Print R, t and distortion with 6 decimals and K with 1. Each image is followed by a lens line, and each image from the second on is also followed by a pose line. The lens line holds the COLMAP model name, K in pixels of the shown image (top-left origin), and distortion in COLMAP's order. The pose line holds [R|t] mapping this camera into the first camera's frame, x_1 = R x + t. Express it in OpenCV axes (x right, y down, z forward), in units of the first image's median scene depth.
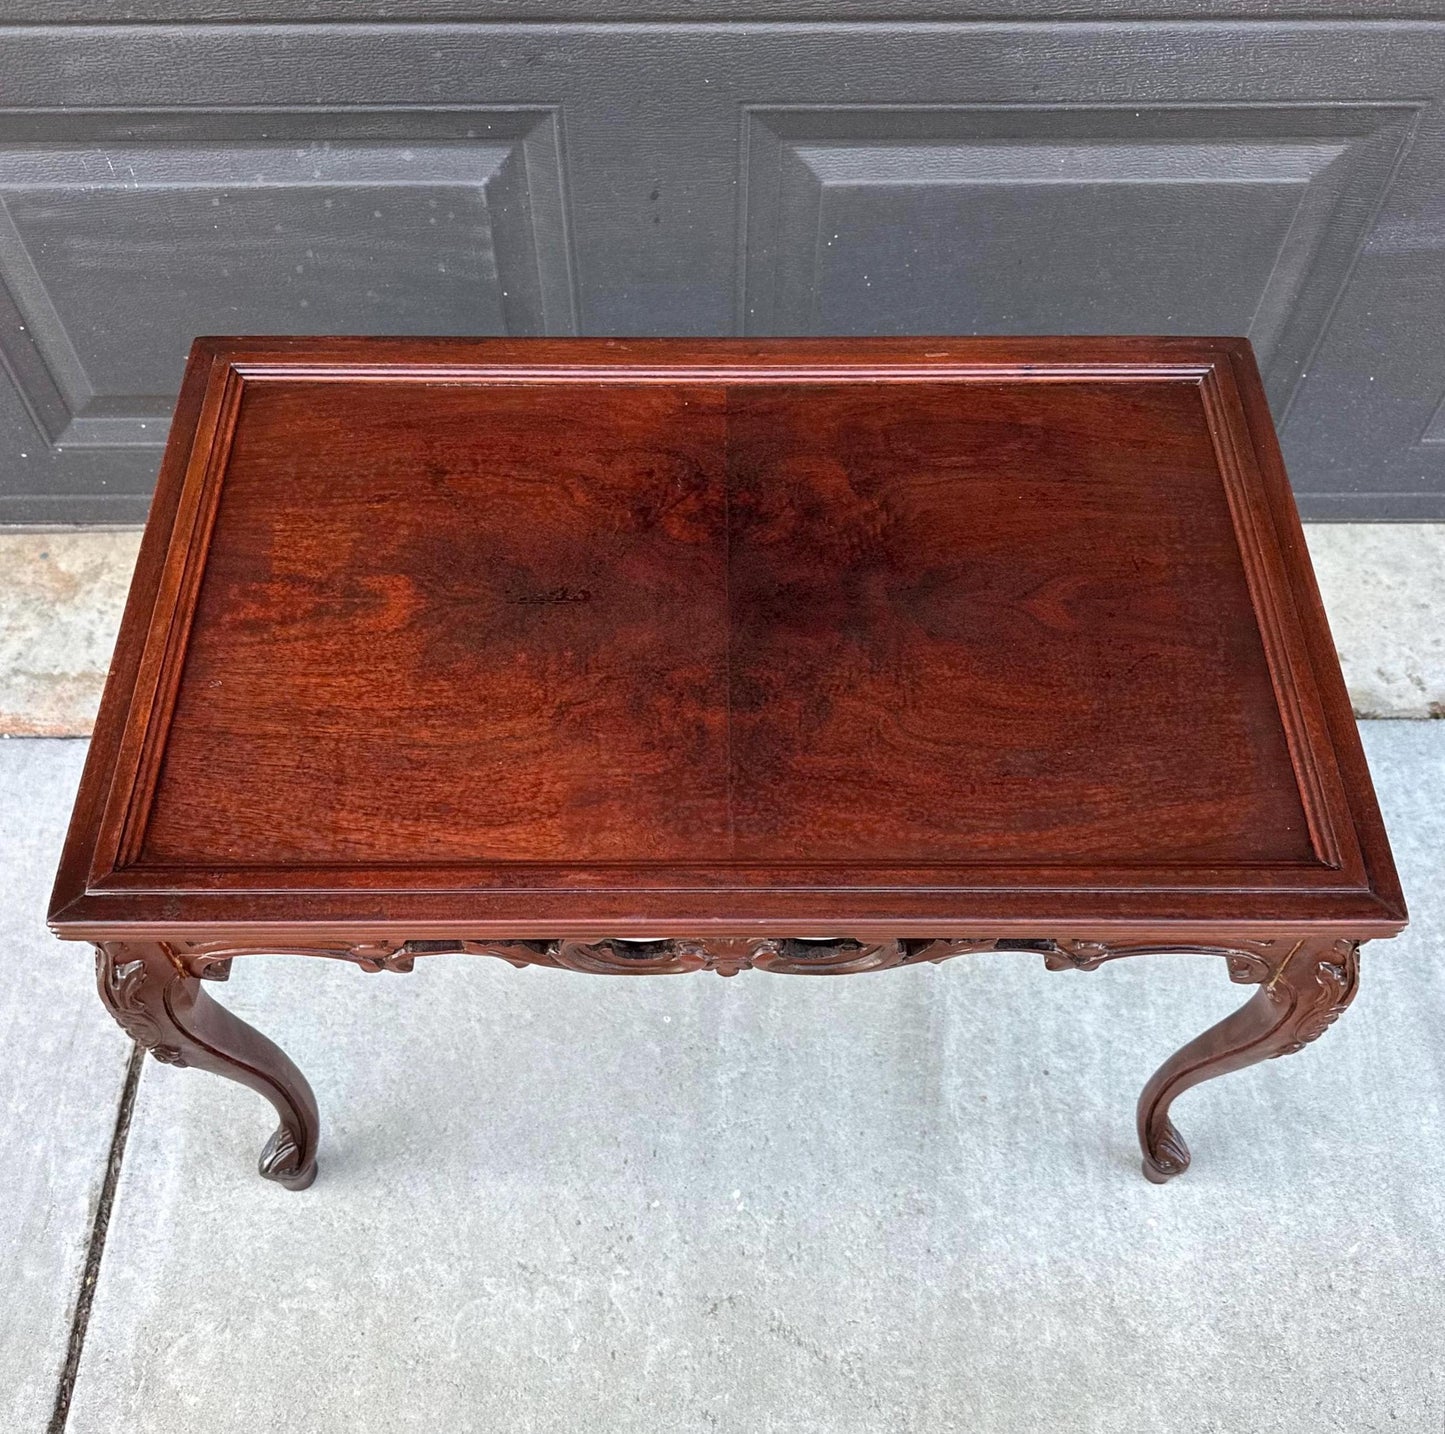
lens RADIAL K [[1416.0, 0, 700.6], [0, 1416.0, 825.5], [0, 0, 1]] dist [0.071929, -0.121979]
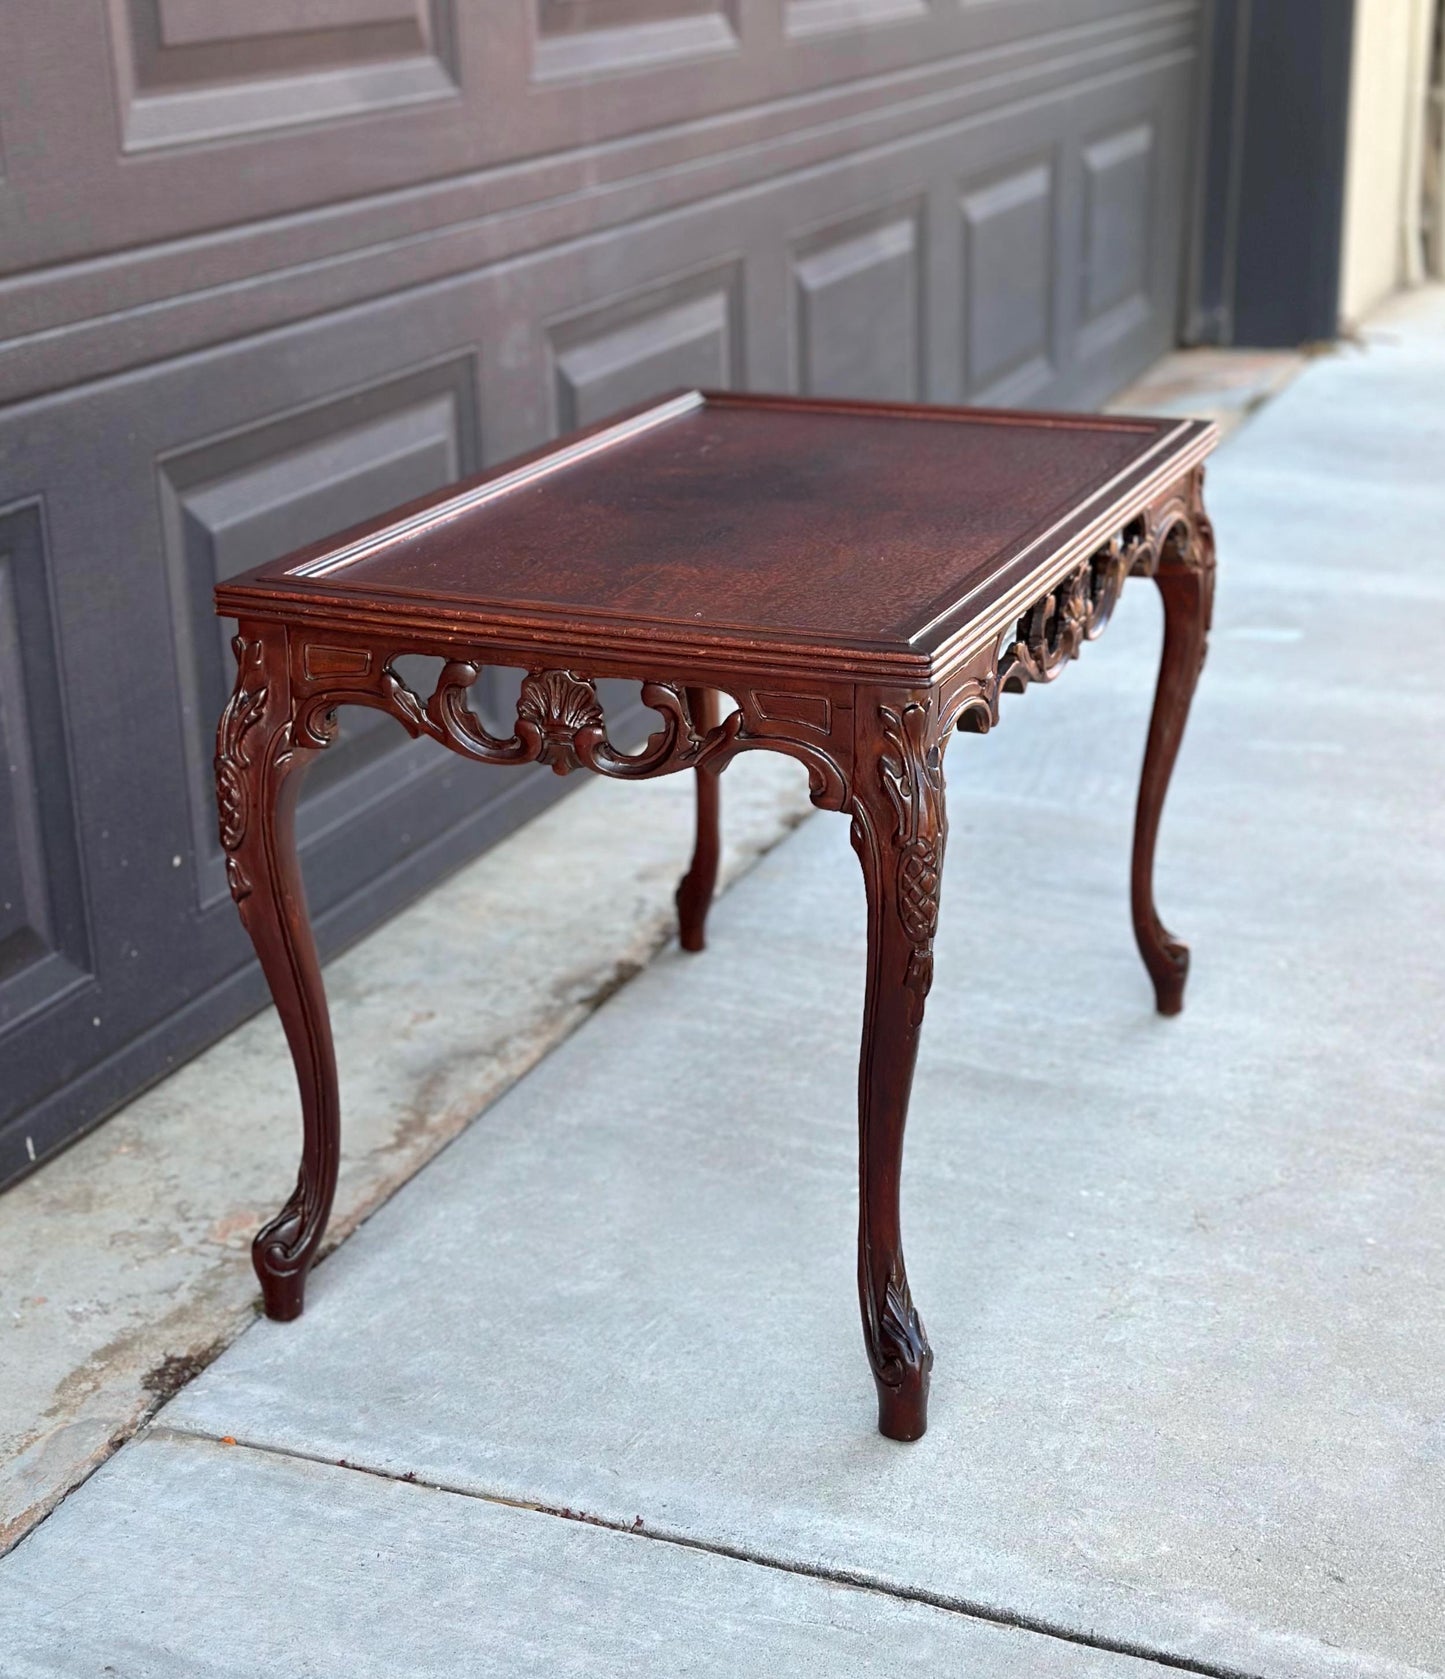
lens RADIAL K [[2774.4, 0, 722.3], [0, 2774.4, 932.3], [0, 0, 1]] dist [0.170164, -0.155624]
pose [[0.371596, -0.336581, 0.865234, -1.545375], [0.806648, 0.578425, -0.121424, 0.205428], [-0.459603, 0.743060, 0.486443, 0.162357]]
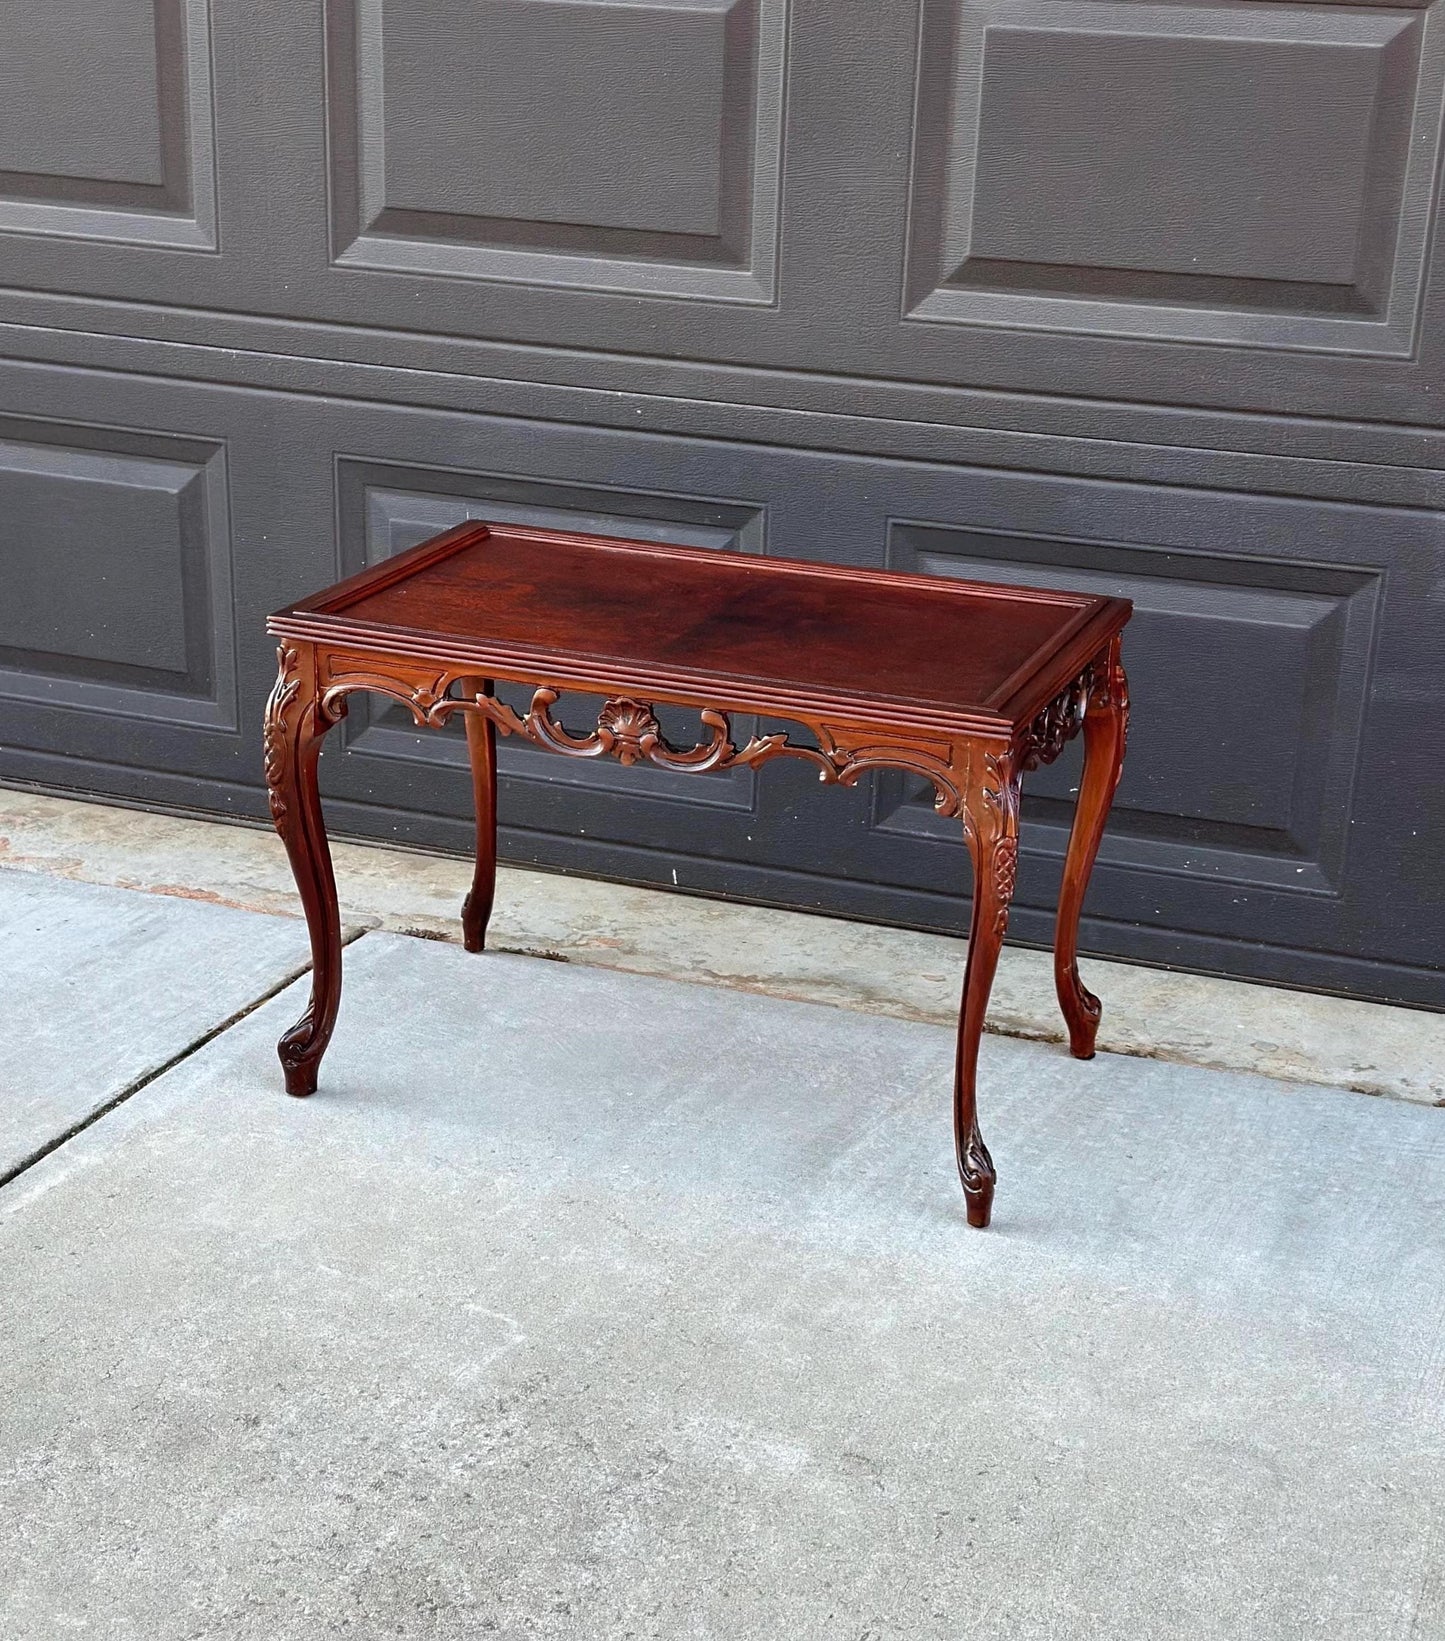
lens RADIAL K [[2842.1, 0, 717.7], [0, 2842.1, 1034.6], [0, 0, 1]] dist [0.153503, -0.040312]
pose [[0.933638, 0.165411, -0.317741, 0.856227], [-0.323112, 0.771822, -0.547621, 1.495438], [0.154657, 0.613946, 0.774049, -0.899568]]
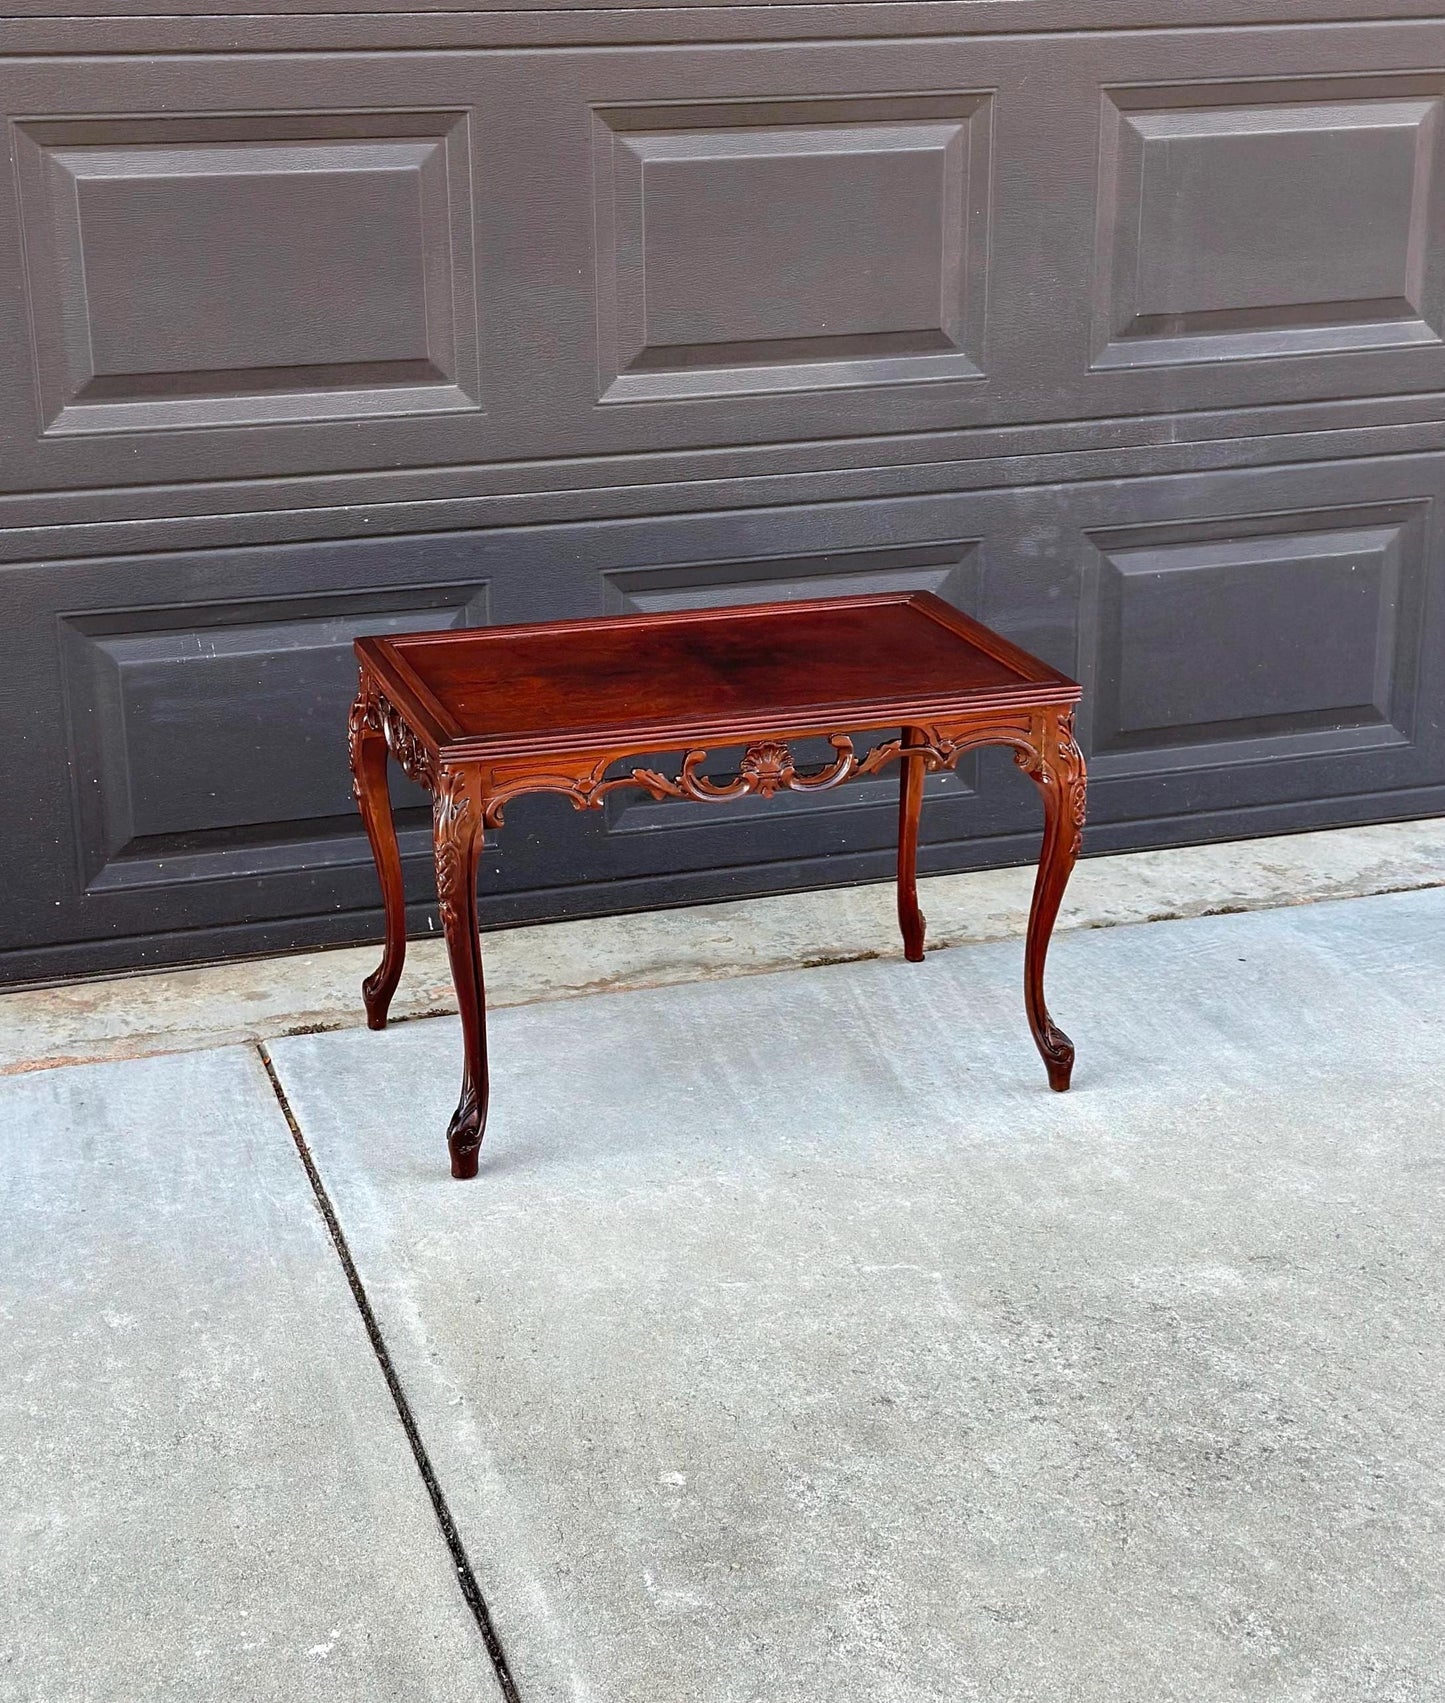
lens RADIAL K [[2738.4, 0, 691.2], [0, 2738.4, 857.5], [0, 0, 1]] dist [0.151392, -0.021439]
pose [[0.952309, -0.108913, 0.285036, -0.809811], [0.266721, 0.750857, -0.604213, 1.689645], [-0.148215, 0.651423, 0.744097, -1.155991]]
